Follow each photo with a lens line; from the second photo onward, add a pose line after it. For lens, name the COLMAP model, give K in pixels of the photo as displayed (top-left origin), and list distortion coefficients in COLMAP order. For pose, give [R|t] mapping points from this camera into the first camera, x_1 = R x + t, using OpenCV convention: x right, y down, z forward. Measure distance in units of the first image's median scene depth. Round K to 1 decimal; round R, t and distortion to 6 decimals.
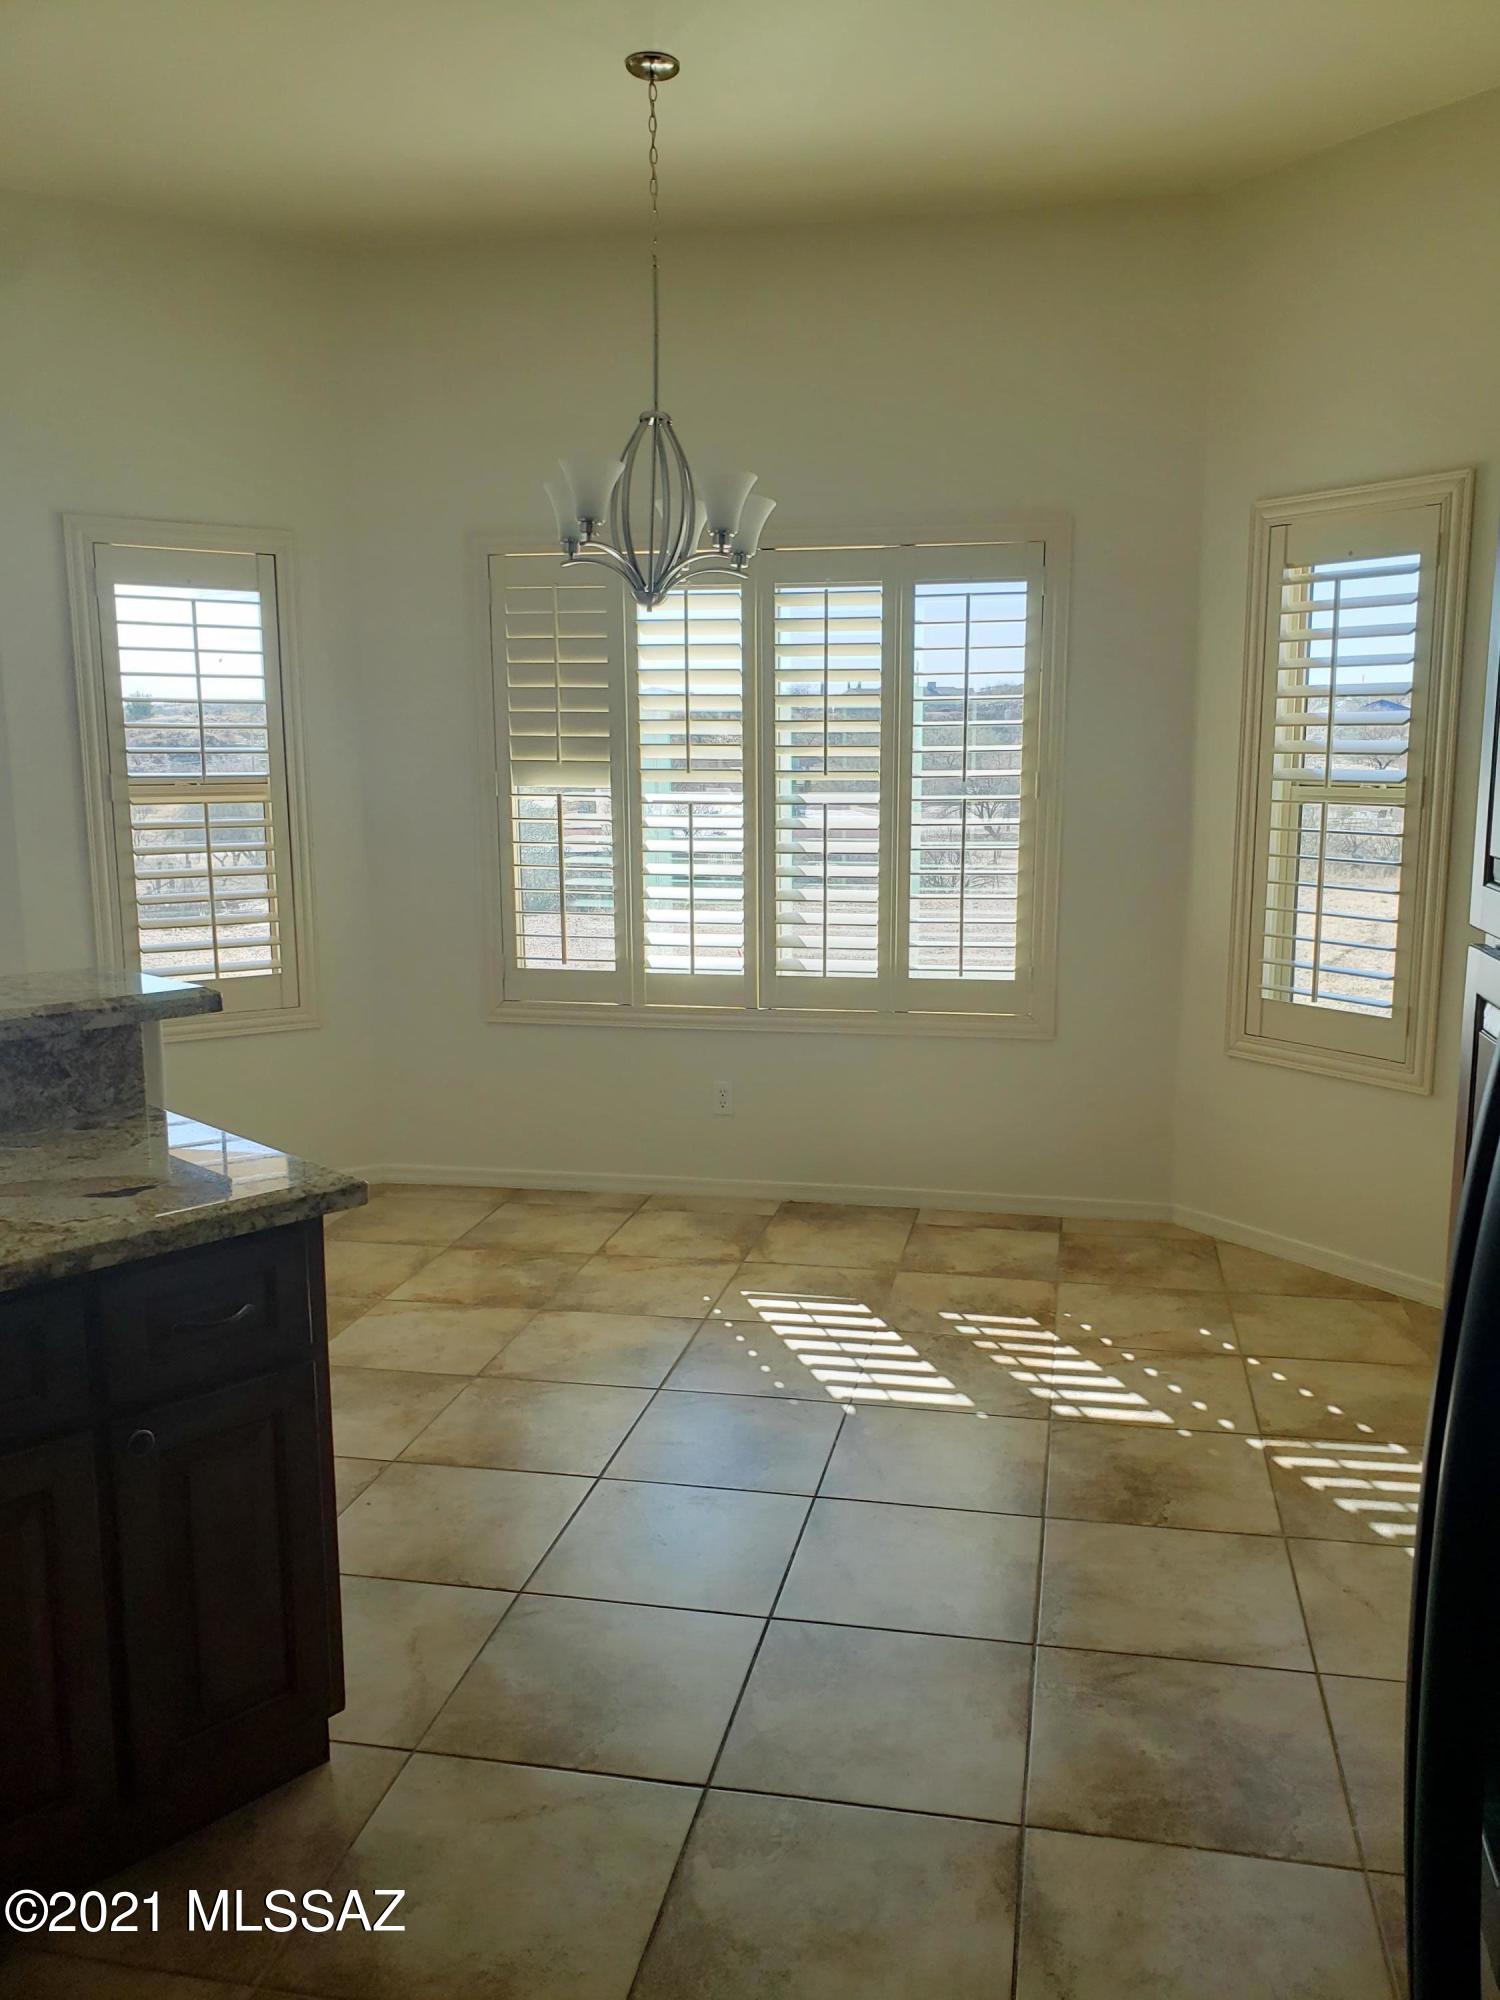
lens RADIAL K [[1558.0, 0, 749.3], [0, 1558.0, 1005.6], [0, 0, 1]] dist [0.021768, -0.021140]
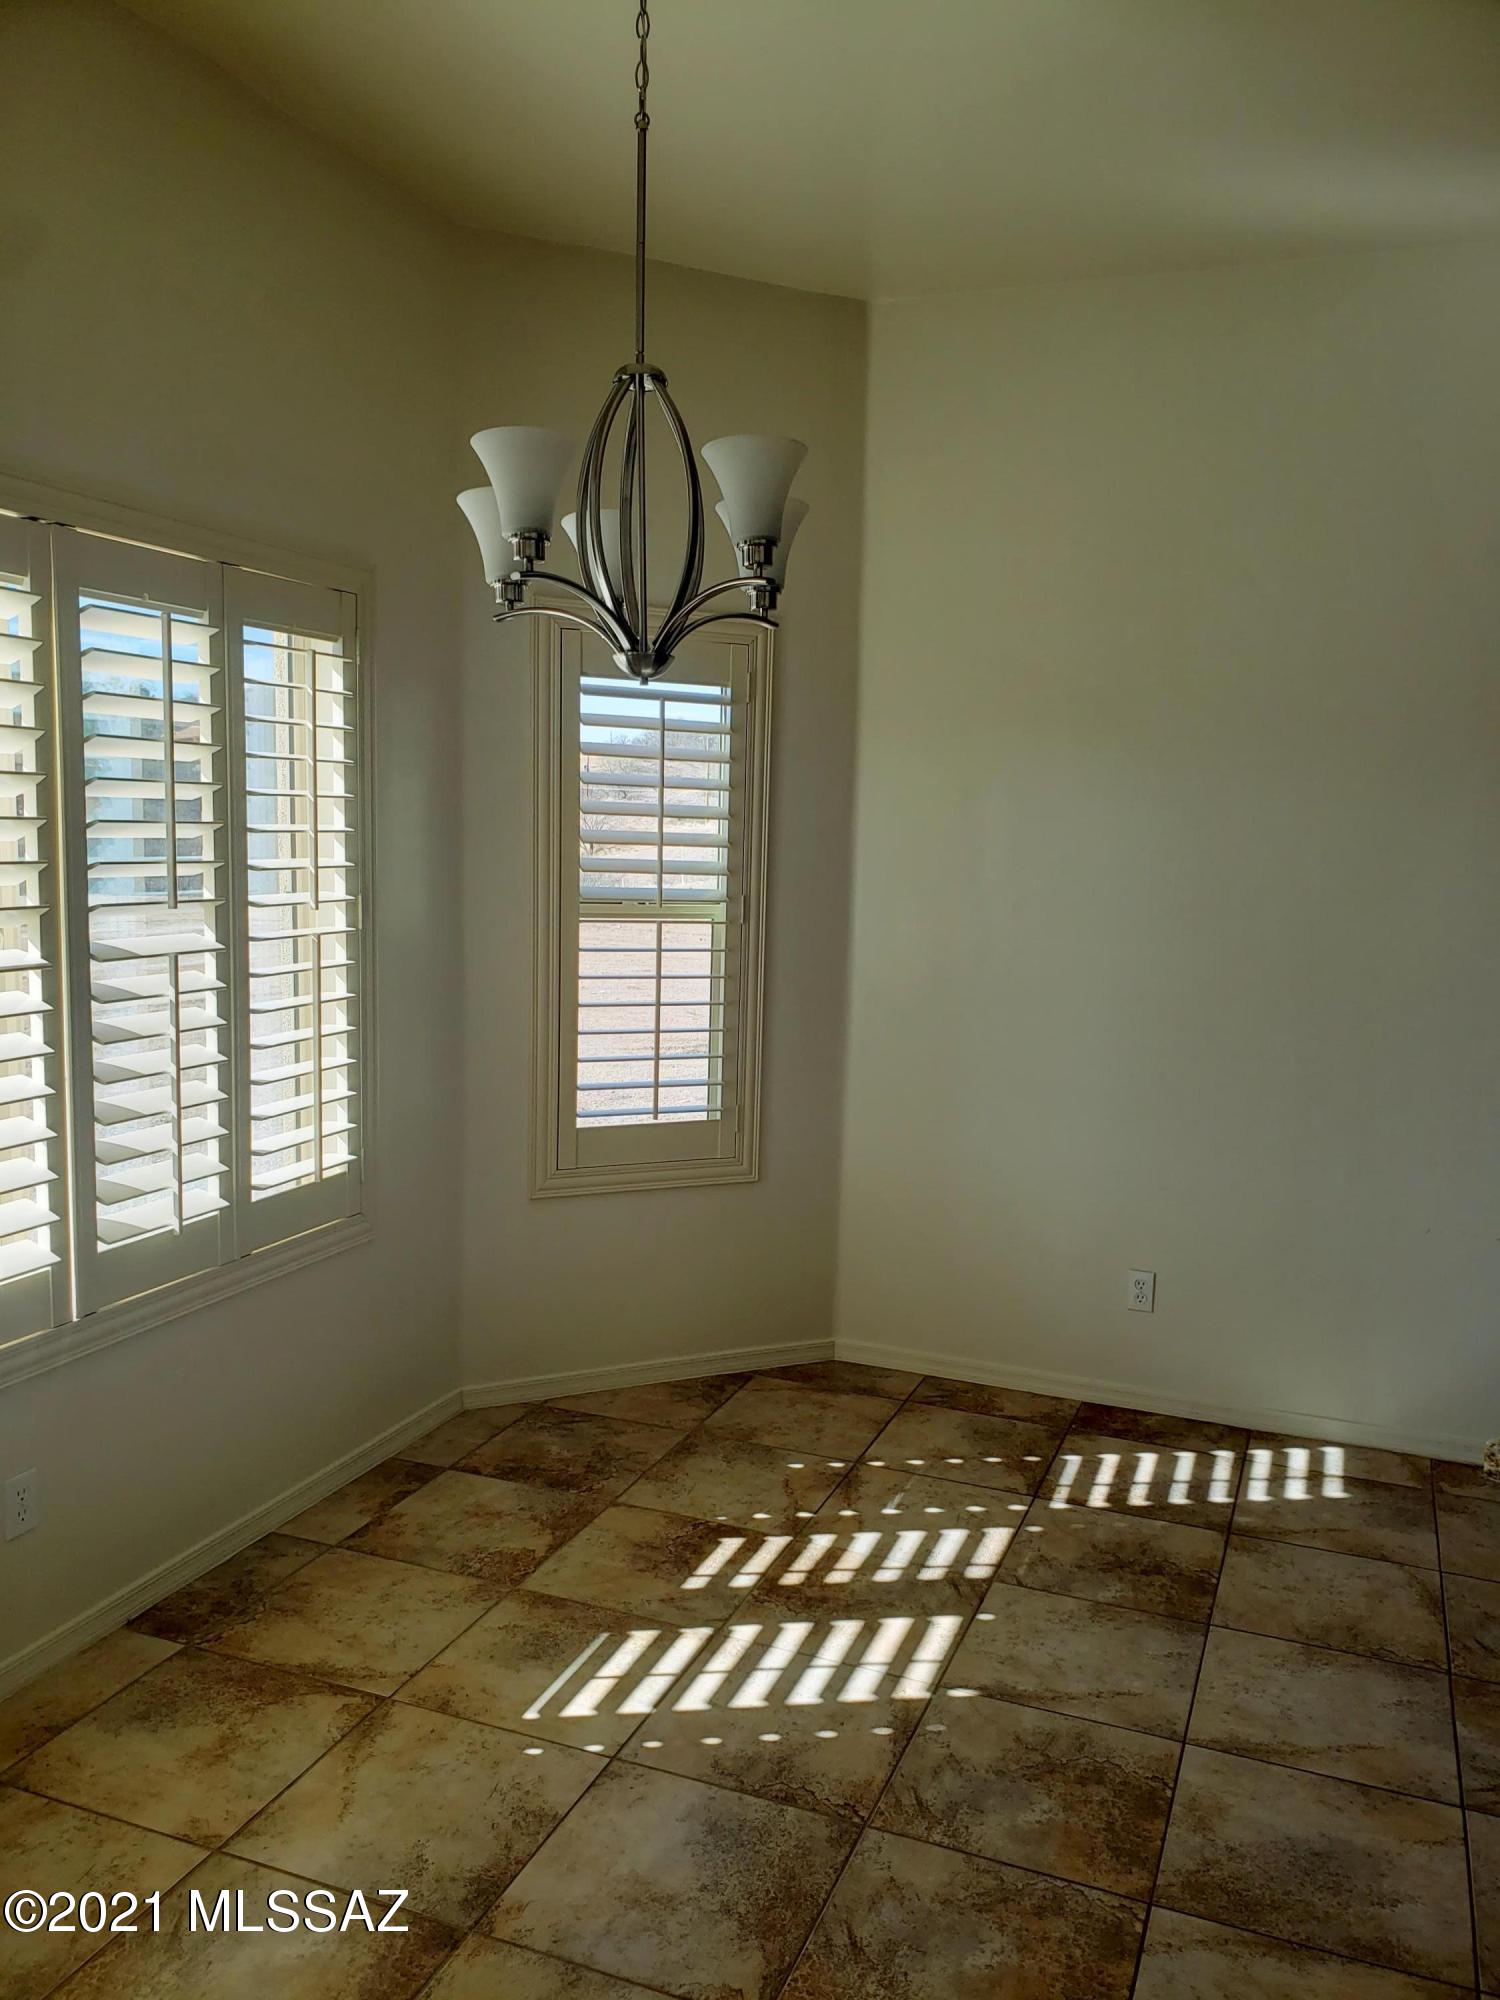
lens RADIAL K [[1558.0, 0, 746.8], [0, 1558.0, 989.5], [0, 0, 1]] dist [0.021768, -0.021140]
pose [[0.182113, -0.095975, 0.978582, -0.569155], [0.140238, 0.987586, 0.070759, -0.140168], [-0.973226, 0.124348, 0.193312, 0.722887]]
